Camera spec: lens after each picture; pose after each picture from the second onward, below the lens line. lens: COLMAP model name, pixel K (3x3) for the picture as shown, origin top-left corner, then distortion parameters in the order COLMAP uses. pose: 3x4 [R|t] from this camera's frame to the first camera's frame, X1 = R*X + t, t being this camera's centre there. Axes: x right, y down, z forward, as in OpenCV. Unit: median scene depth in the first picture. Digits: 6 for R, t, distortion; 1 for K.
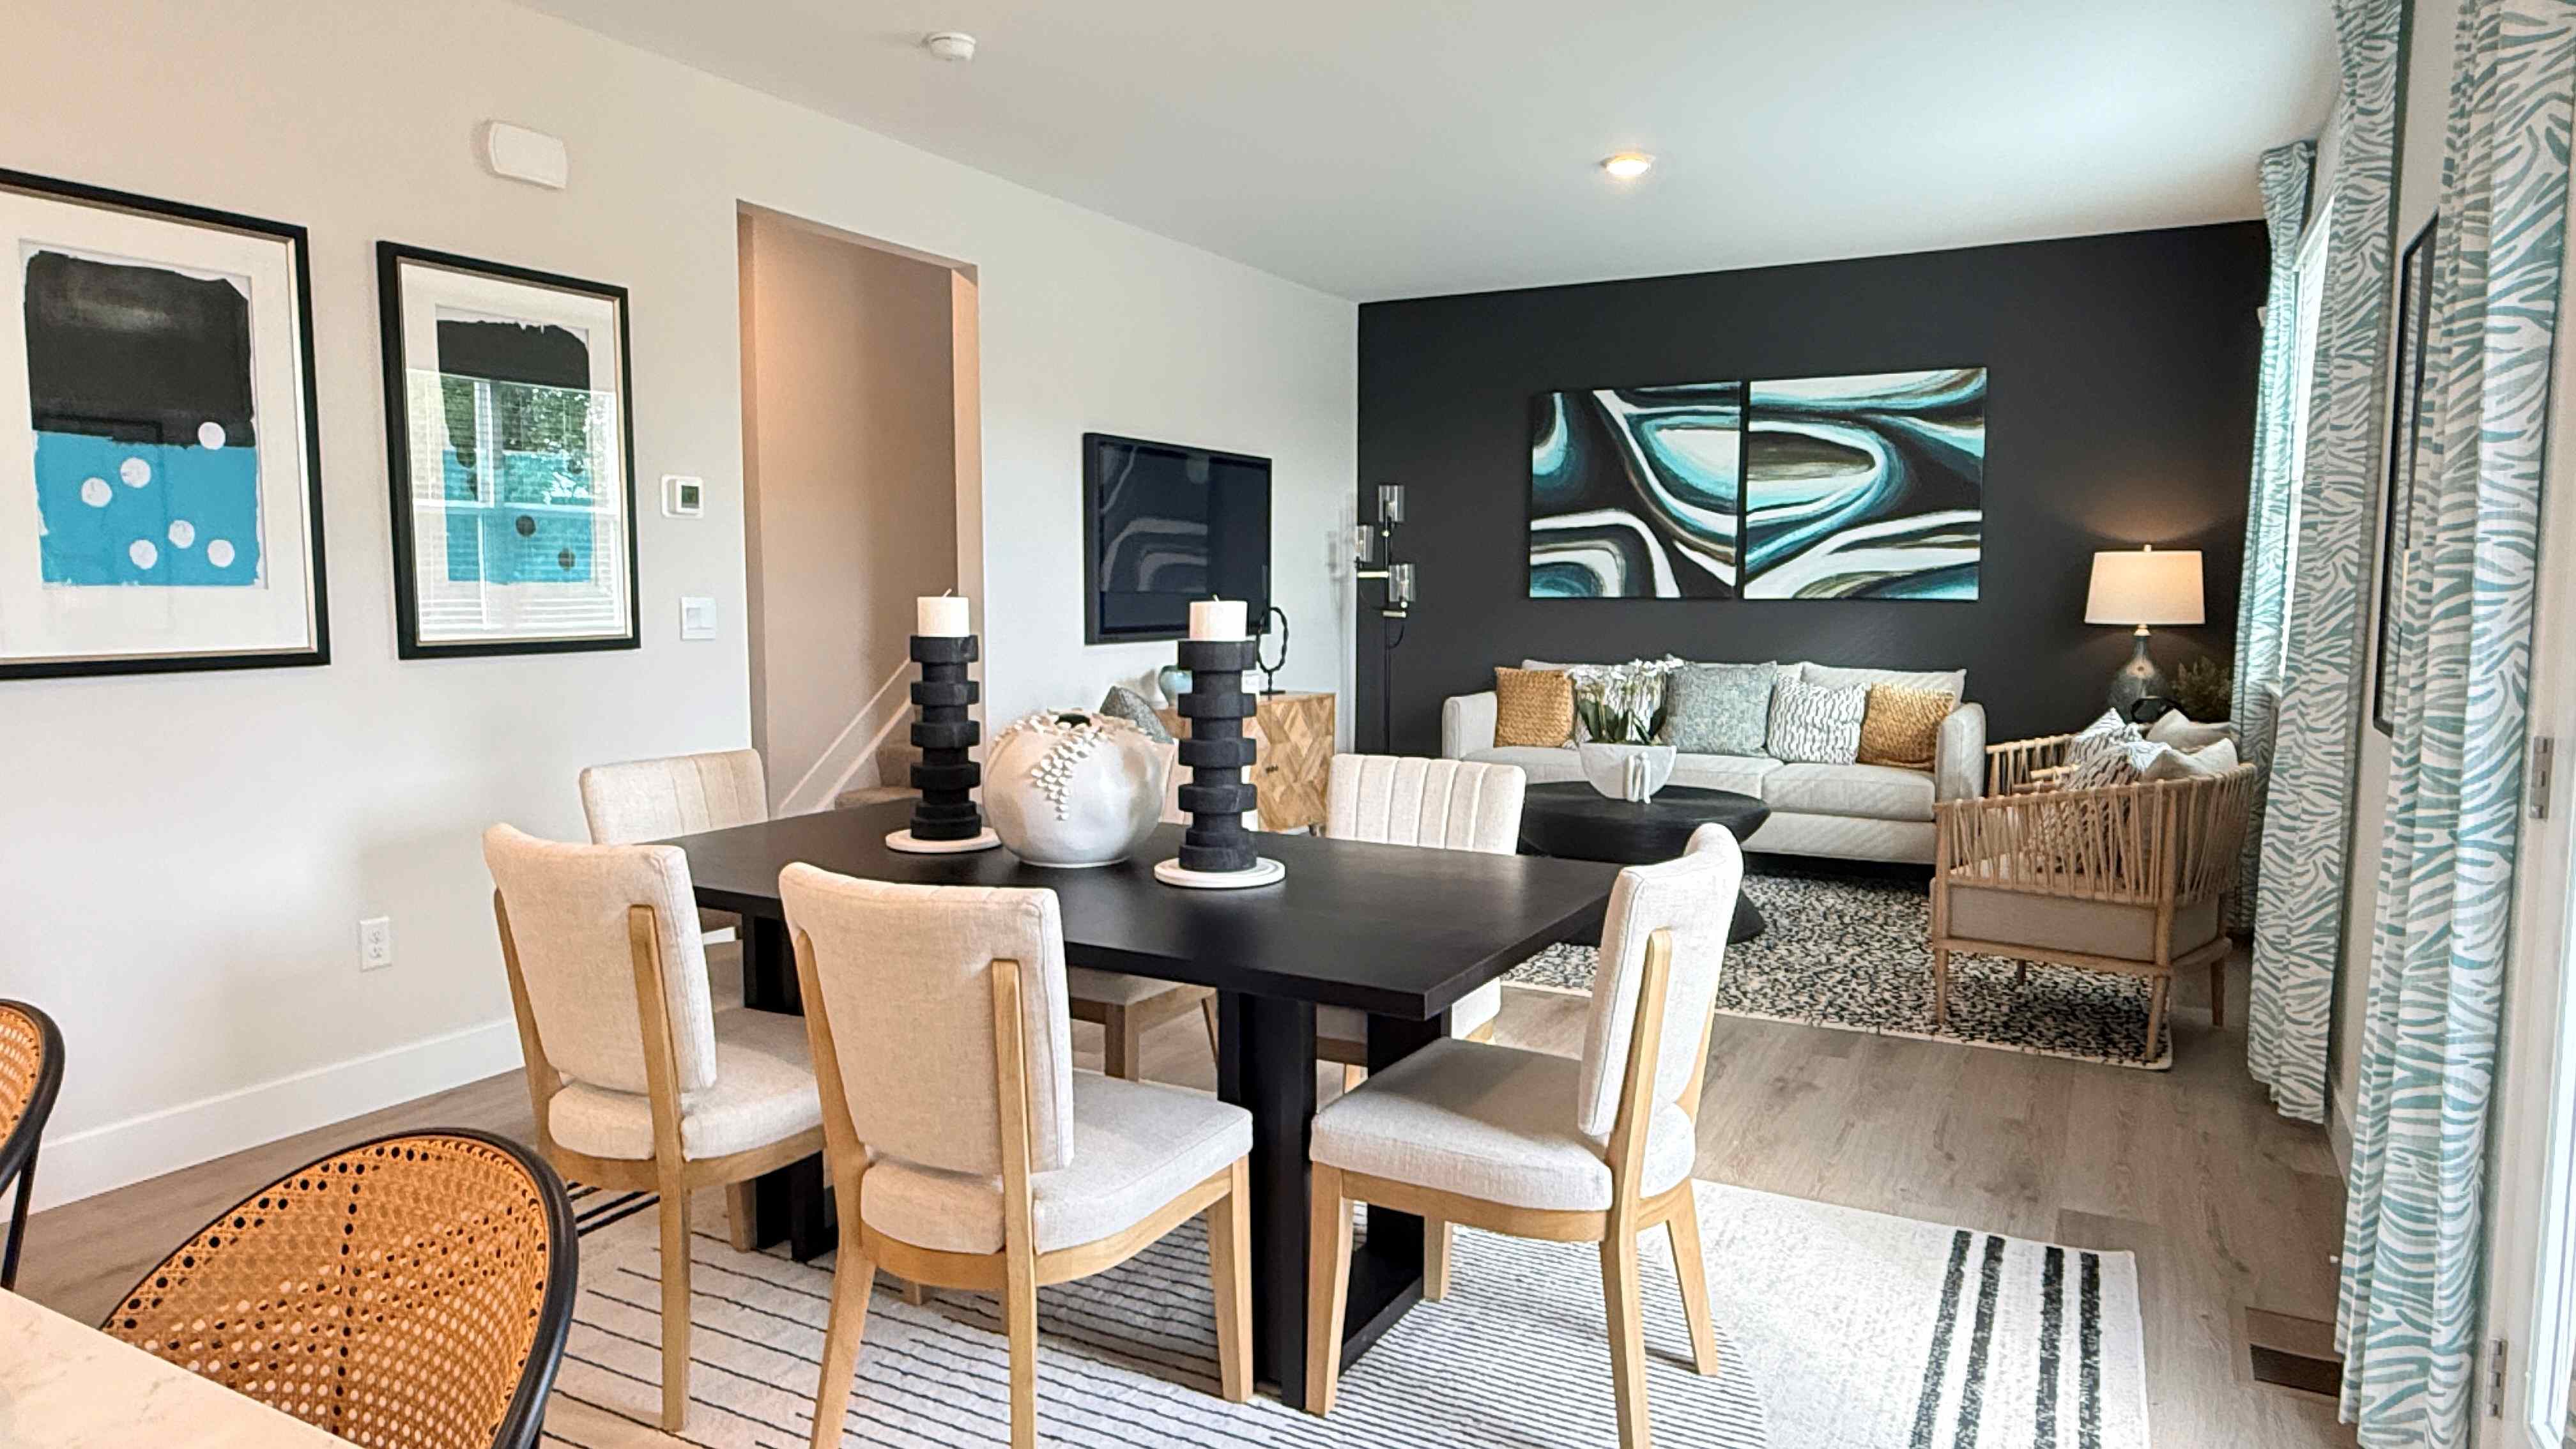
lens RADIAL K [[1525.1, 0, 1297.3], [0, 1525.1, 725.7], [0, 0, 1]] dist [0.007797, -0.002700]
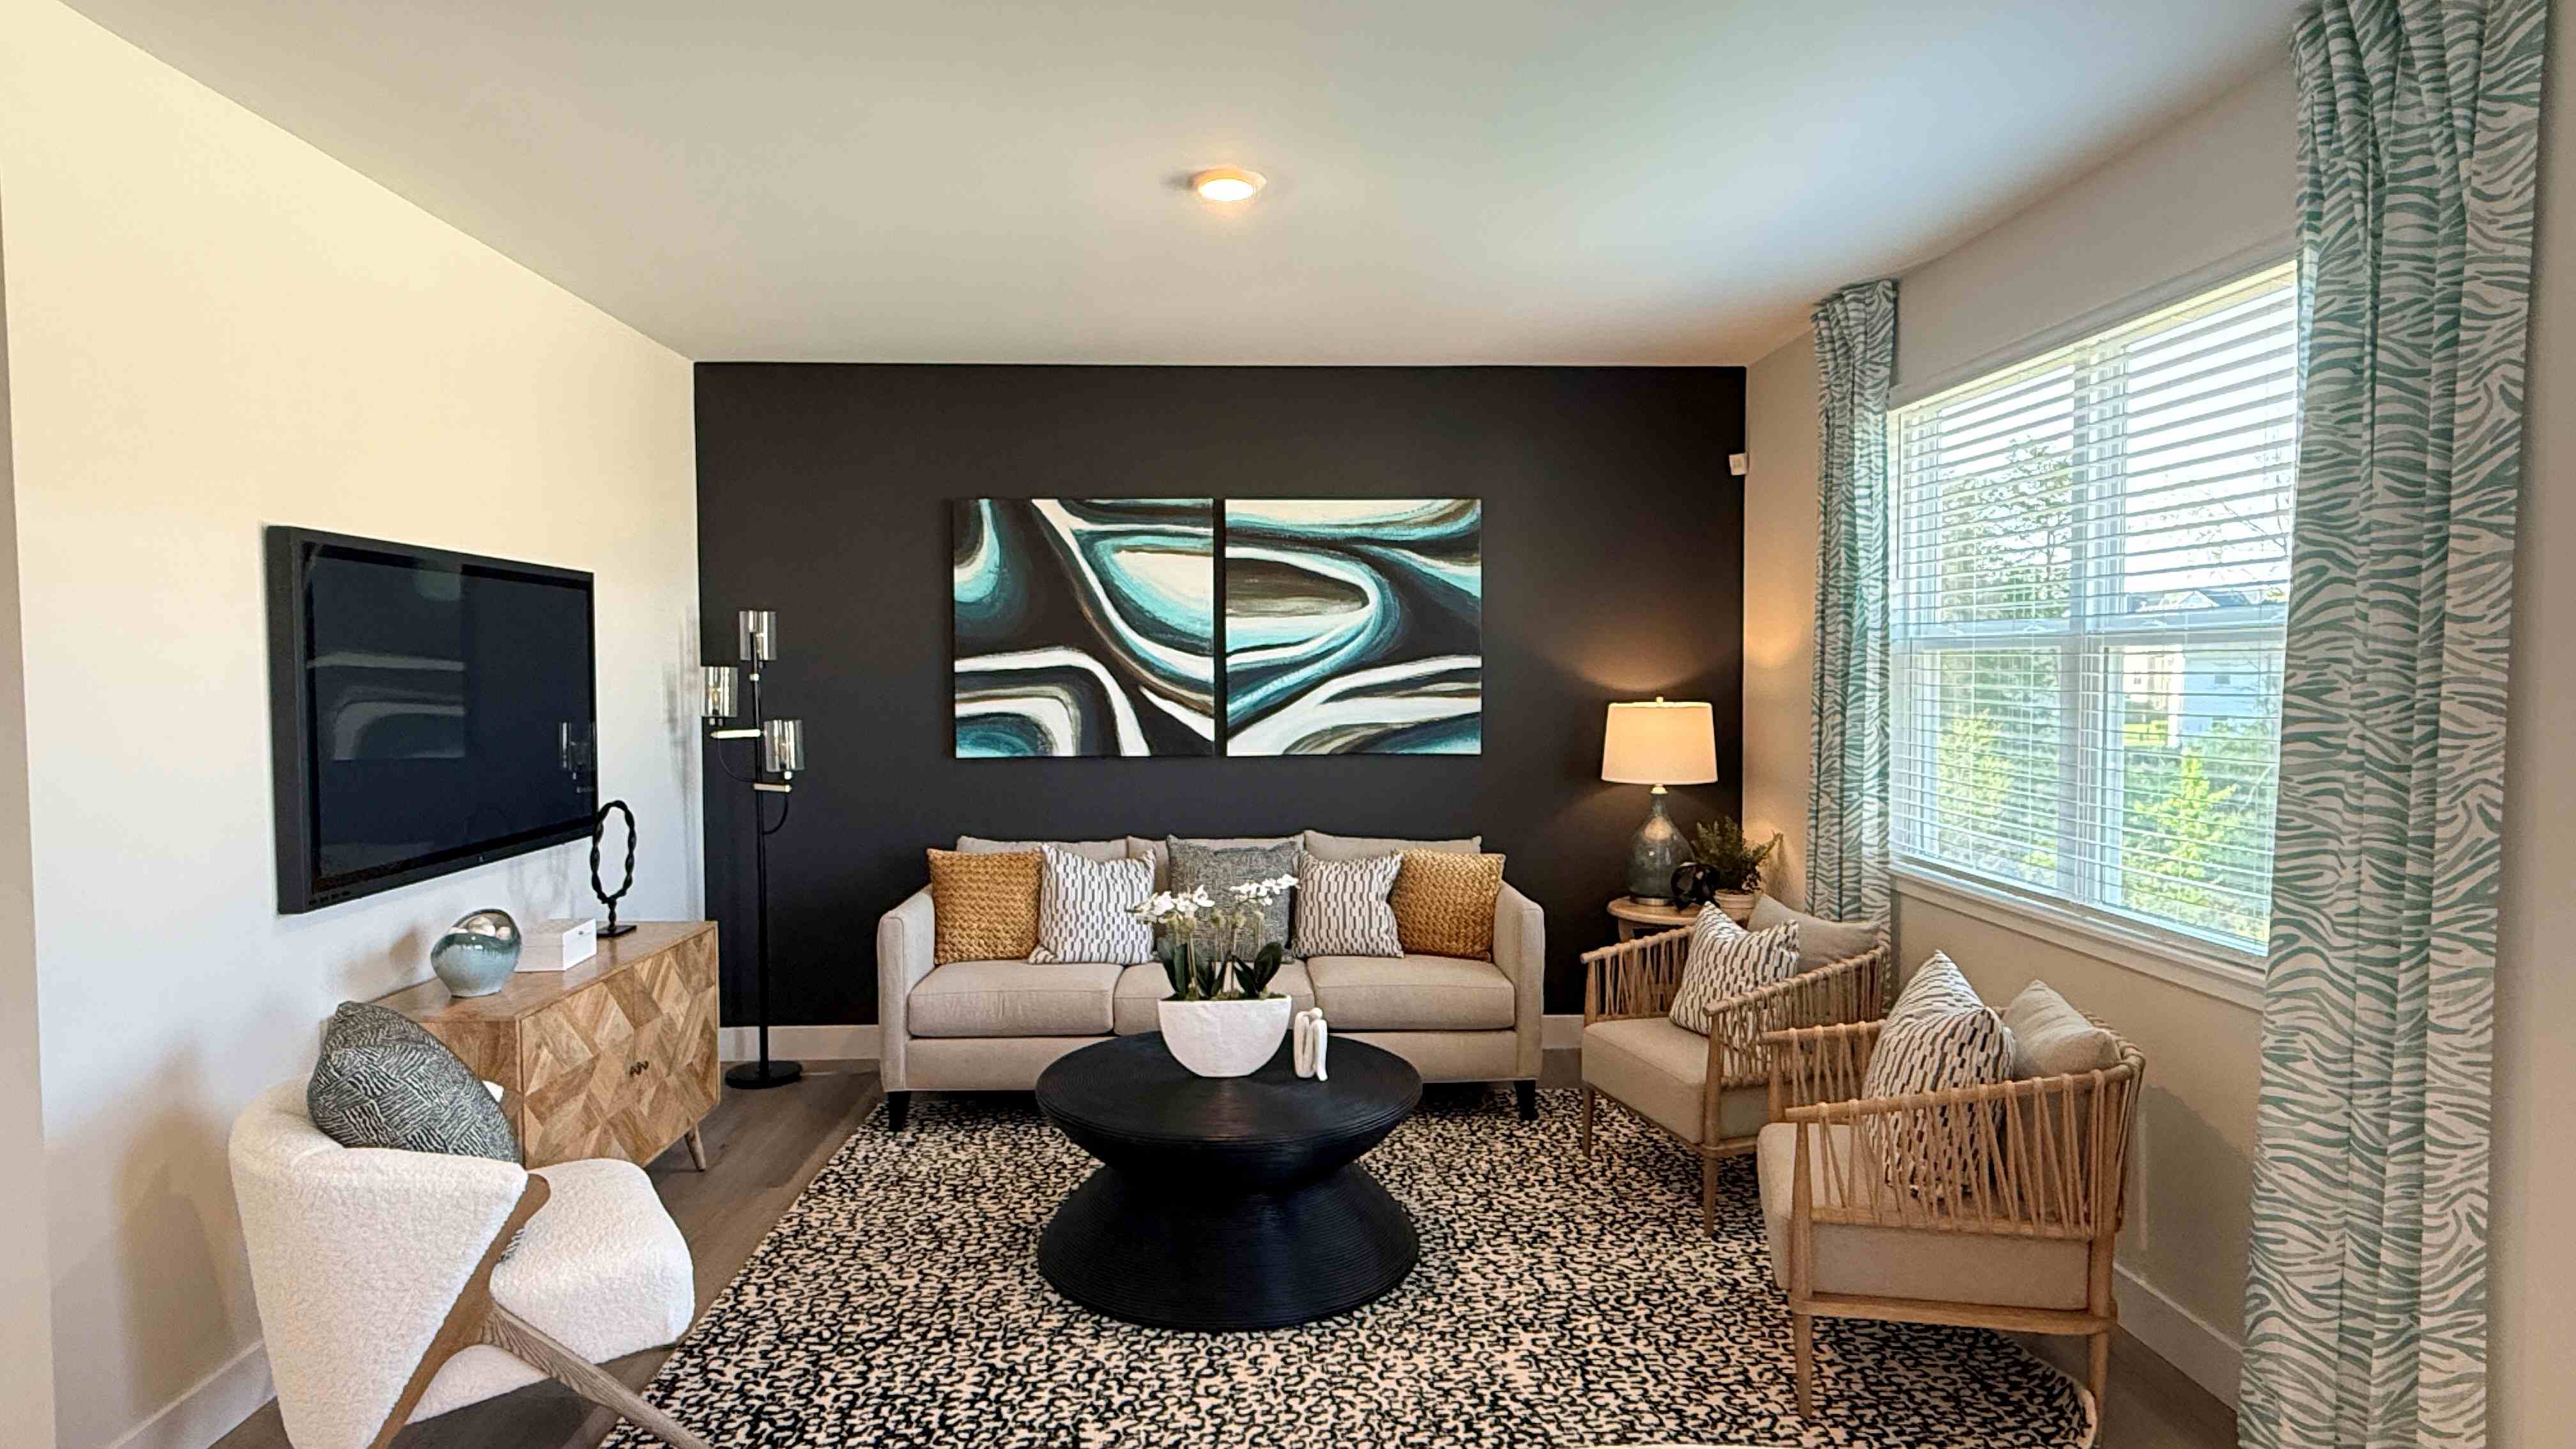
lens RADIAL K [[1392.0, 0, 1274.9], [0, 1392.0, 726.7], [0, 0, 1]] dist [-0.000055, -0.000430]
pose [[0.864176, -0.026889, 0.502470, -0.067593], [0.053935, 0.997768, -0.039367, -0.068609], [-0.500290, 0.061120, 0.863698, 0.330795]]
